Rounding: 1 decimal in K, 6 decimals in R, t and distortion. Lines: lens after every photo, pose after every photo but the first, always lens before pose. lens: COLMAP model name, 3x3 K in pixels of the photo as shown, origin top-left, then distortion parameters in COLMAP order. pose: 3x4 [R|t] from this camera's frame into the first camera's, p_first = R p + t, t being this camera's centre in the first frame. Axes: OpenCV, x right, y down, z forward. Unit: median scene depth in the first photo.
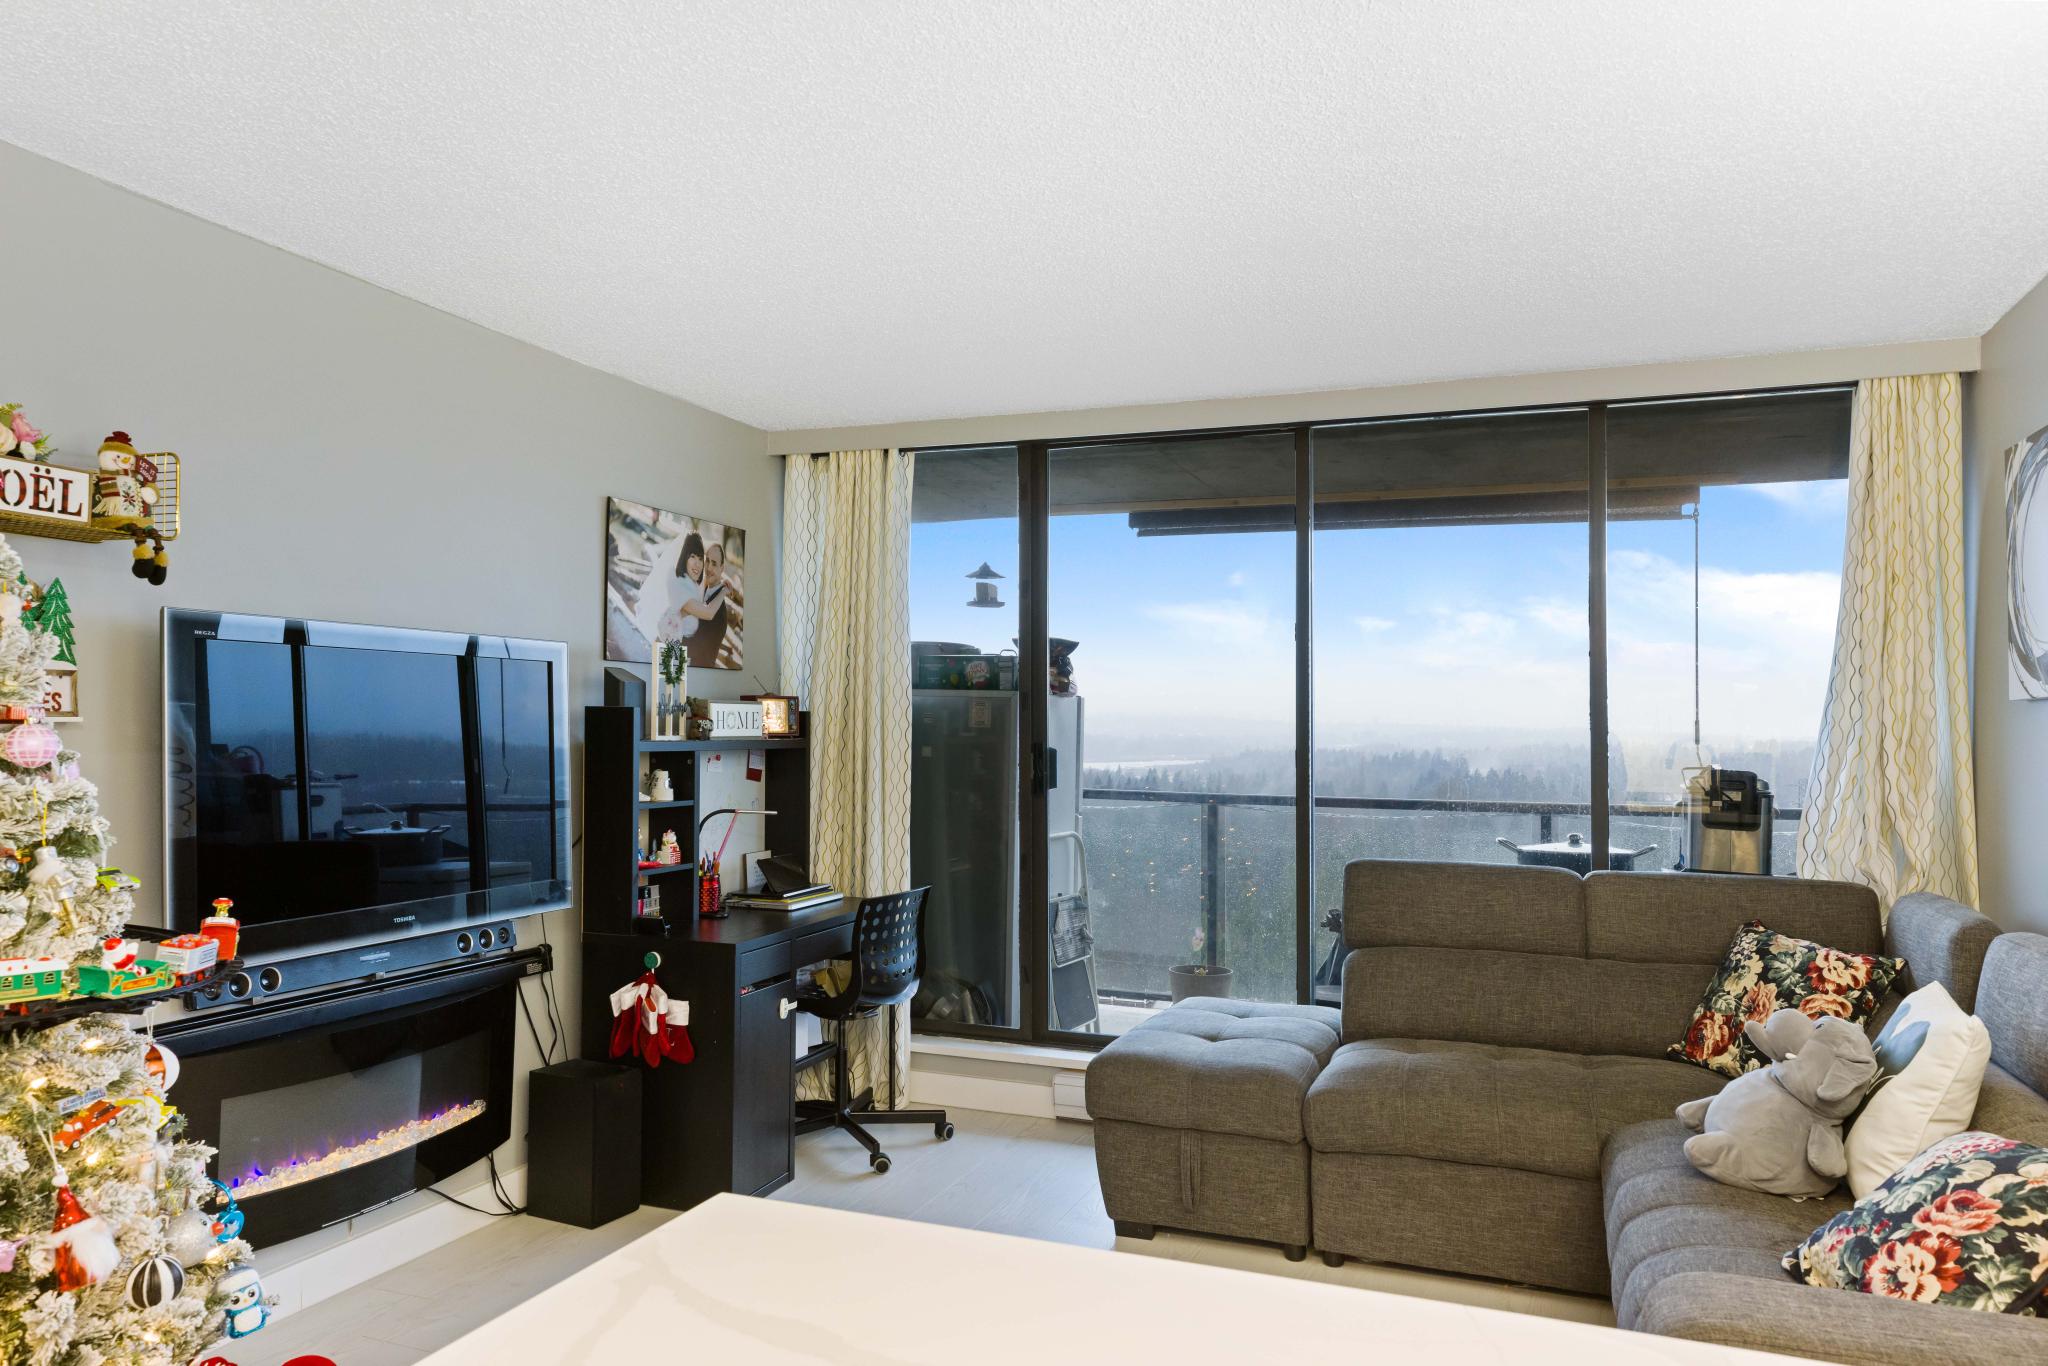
lens RADIAL K [[1377.8, 0, 1030.2], [0, 1377.8, 682.3], [0, 0, 1]] dist [0.017706, -0.013293]
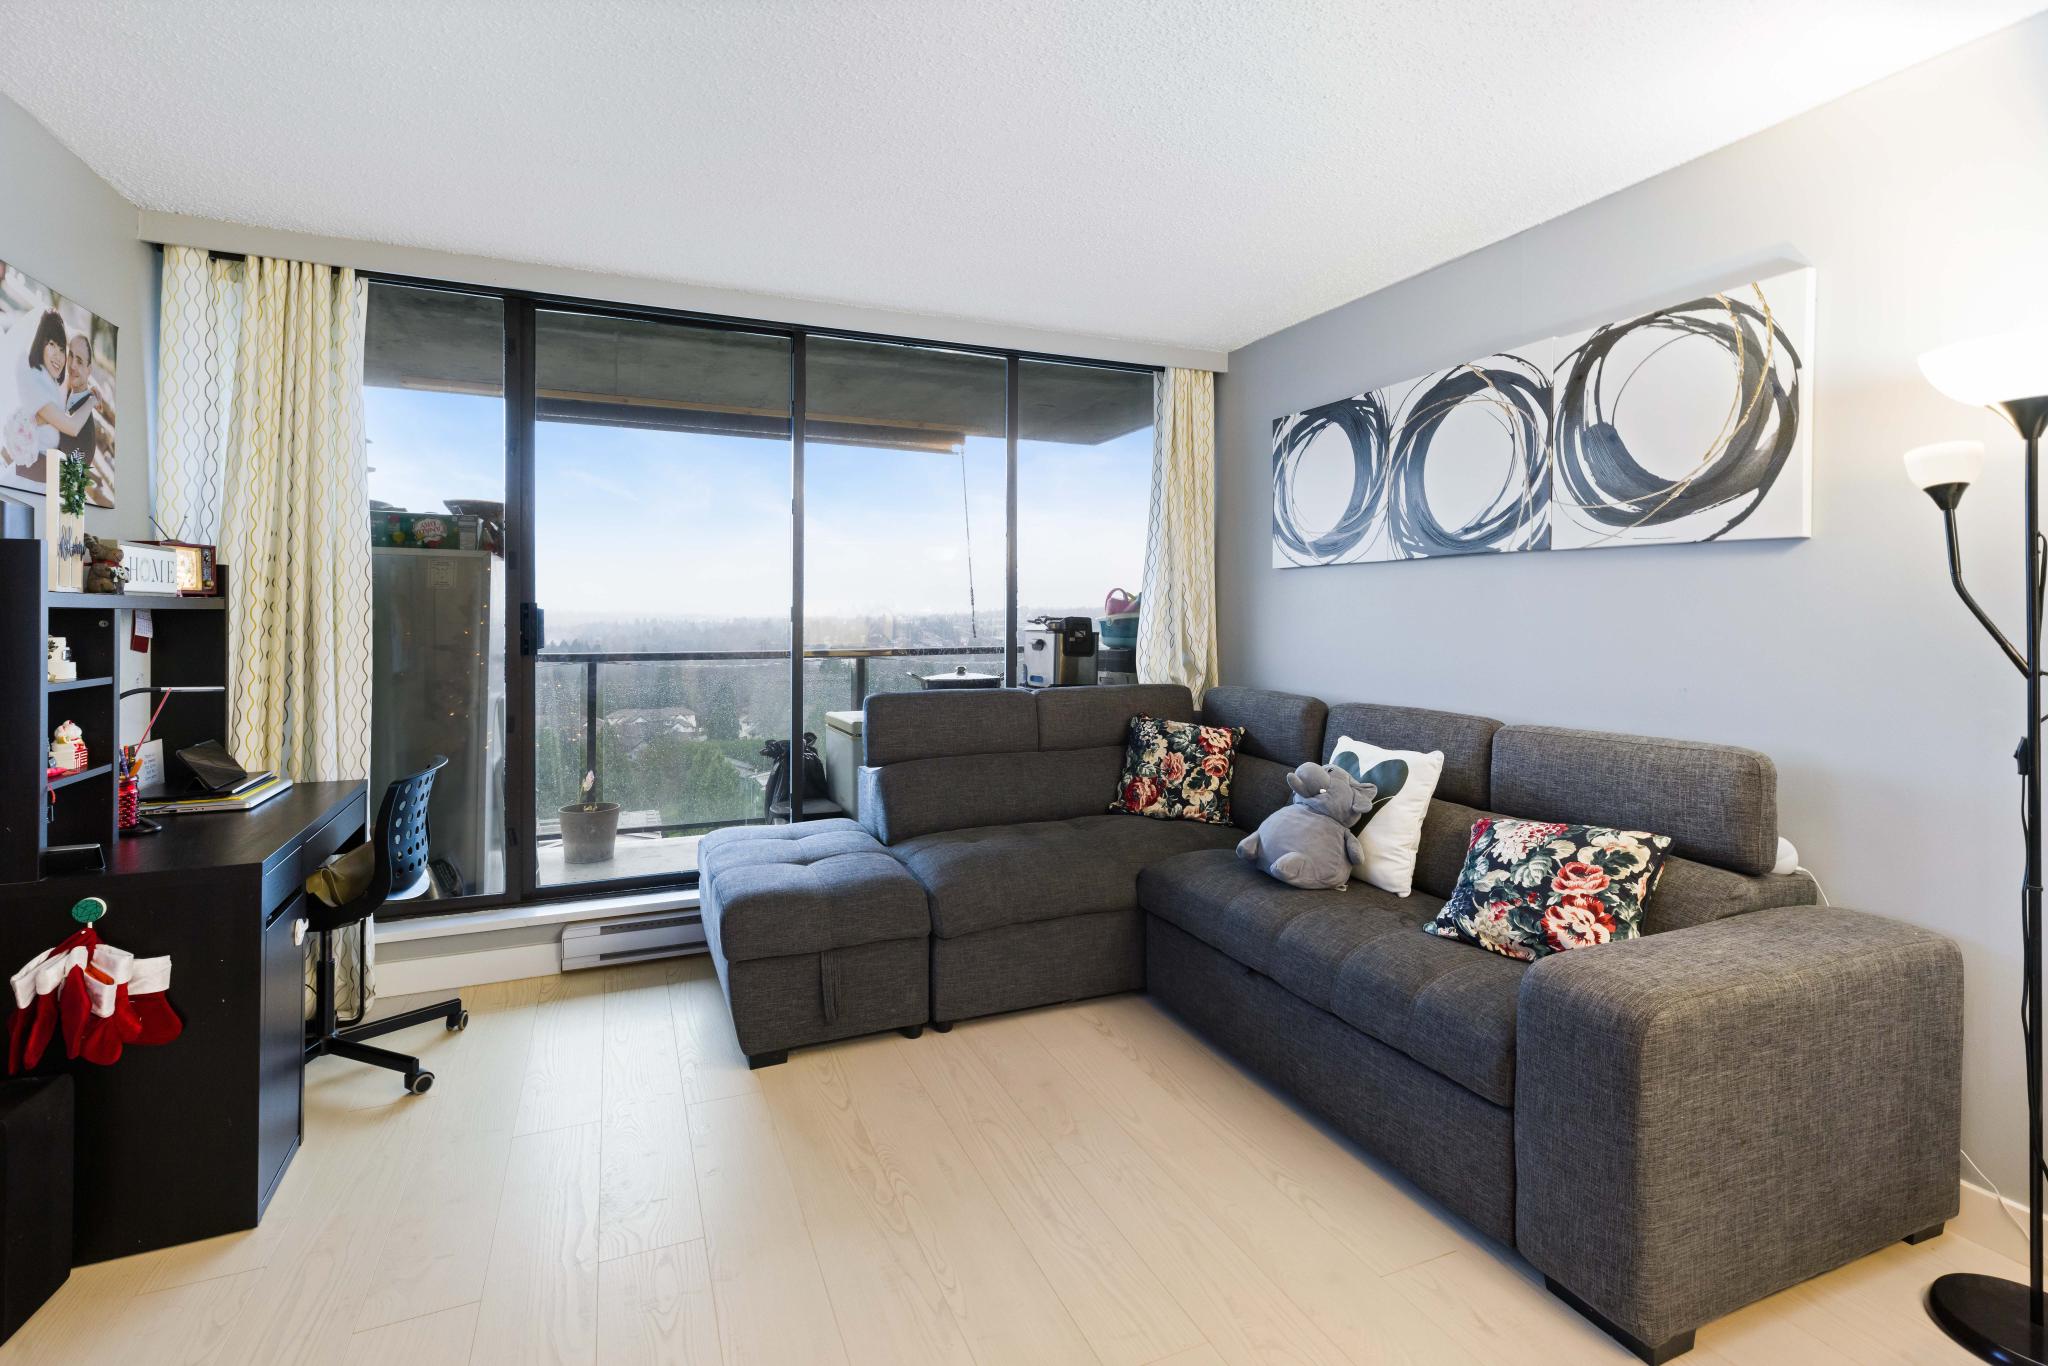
lens RADIAL K [[915.7, 0, 998.1], [0, 915.7, 608.9], [0, 0, 1]] dist [0.010884, -0.002574]
pose [[0.727189, -0.005913, 0.686412, -0.244980], [-0.014970, 0.999588, 0.024470, 0.032304], [-0.686275, -0.028070, 0.726801, 0.342281]]
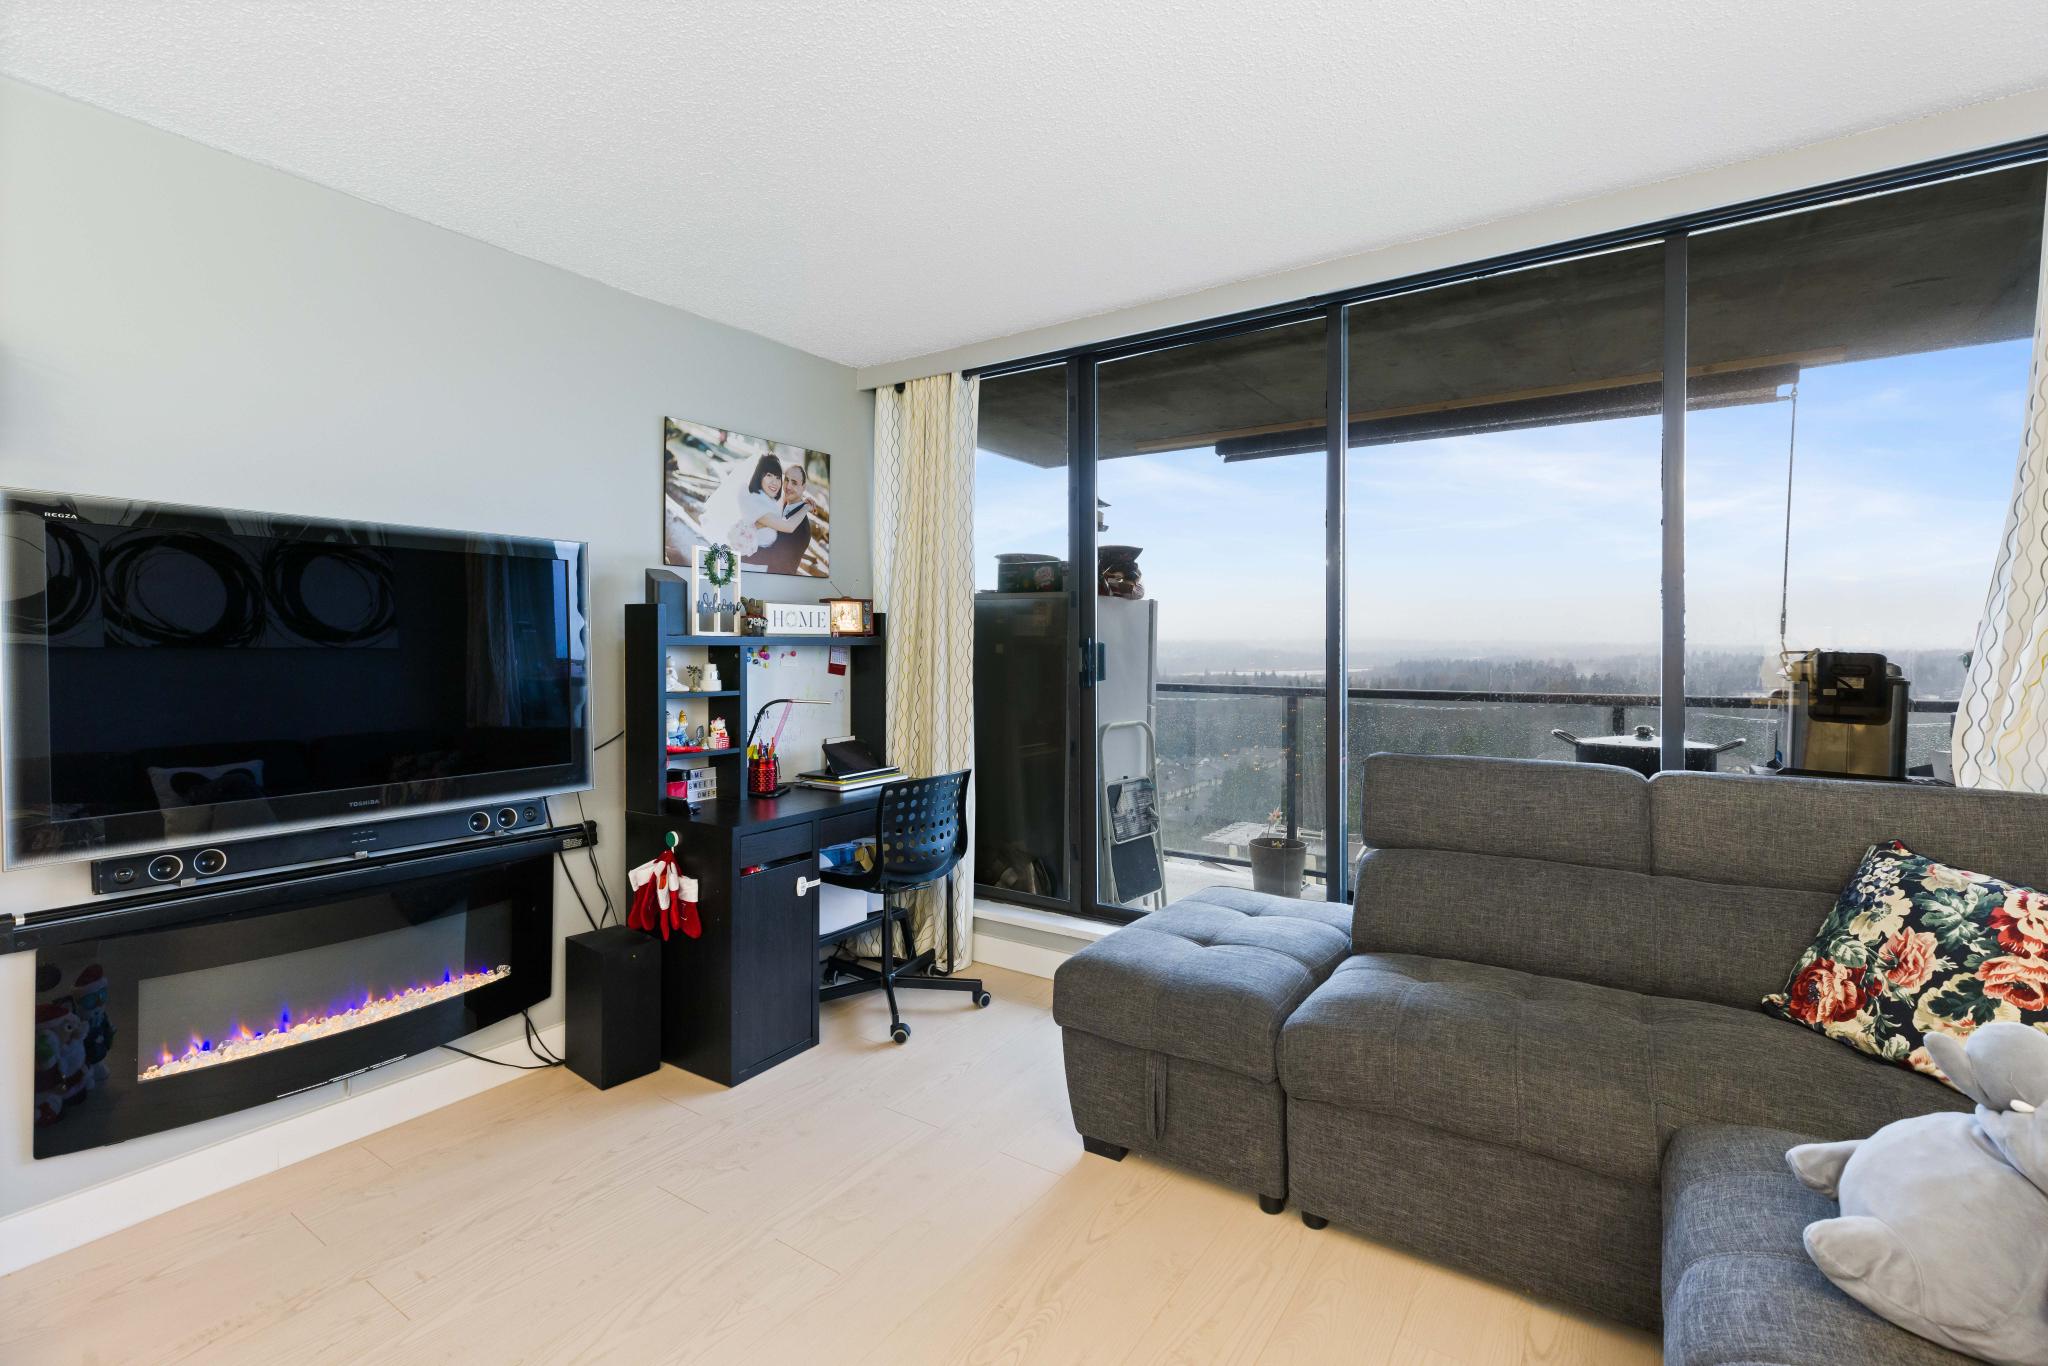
lens RADIAL K [[915.7, 0, 1046.1], [0, 915.7, 658.2], [0, 0, 1]] dist [0.010884, -0.002574]
pose [[0.976176, -0.009264, -0.216784, 0.154966], [0.018416, 0.999020, 0.040236, 0.036104], [0.216199, -0.043269, 0.975390, 0.355046]]
